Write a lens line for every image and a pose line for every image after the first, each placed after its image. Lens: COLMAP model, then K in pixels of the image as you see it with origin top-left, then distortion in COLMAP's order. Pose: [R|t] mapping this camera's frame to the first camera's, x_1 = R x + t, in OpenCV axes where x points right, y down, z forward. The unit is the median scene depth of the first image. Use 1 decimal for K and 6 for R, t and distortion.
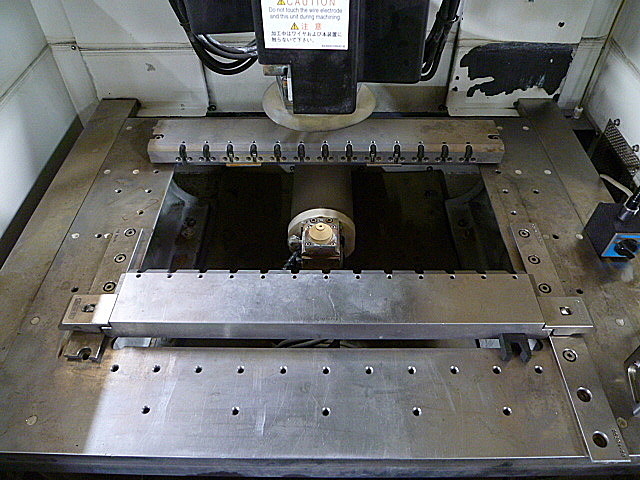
lens RADIAL K [[473.7, 0, 322.5], [0, 473.7, 238.4], [0, 0, 1]] dist [-0.047124, -0.000064]
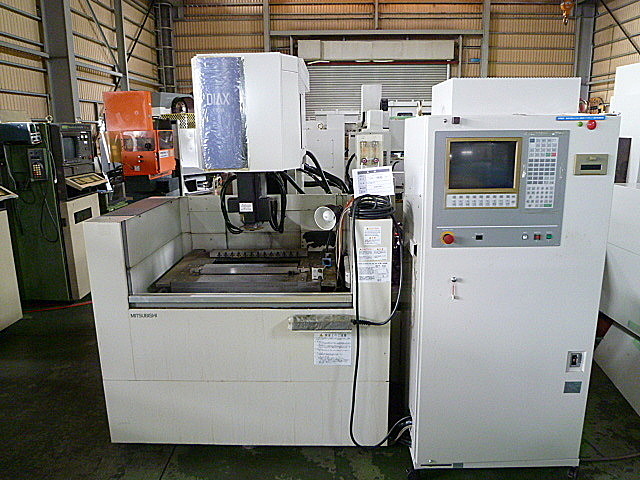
lens RADIAL K [[473.7, 0, 318.8], [0, 473.7, 238.9], [0, 0, 1]] dist [-0.047124, -0.000064]
pose [[0.999855, -0.004561, -0.016403, 0.467752], [-0.005580, 0.822464, -0.568789, 1.580781], [0.016086, 0.568798, 0.822320, -1.805059]]
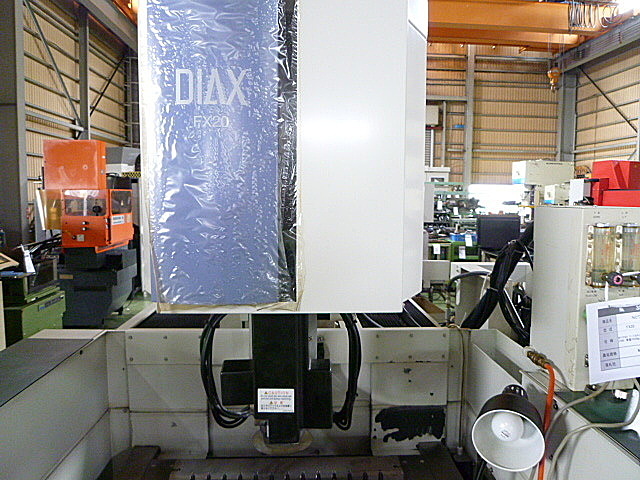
lens RADIAL K [[473.7, 0, 320.7], [0, 473.7, 239.3], [0, 0, 1]] dist [-0.047124, -0.000064]
pose [[0.998460, 0.006803, 0.055051, 0.022526], [0.031978, 0.740334, -0.671478, 0.228184], [-0.045325, 0.672205, 0.738976, -0.558299]]
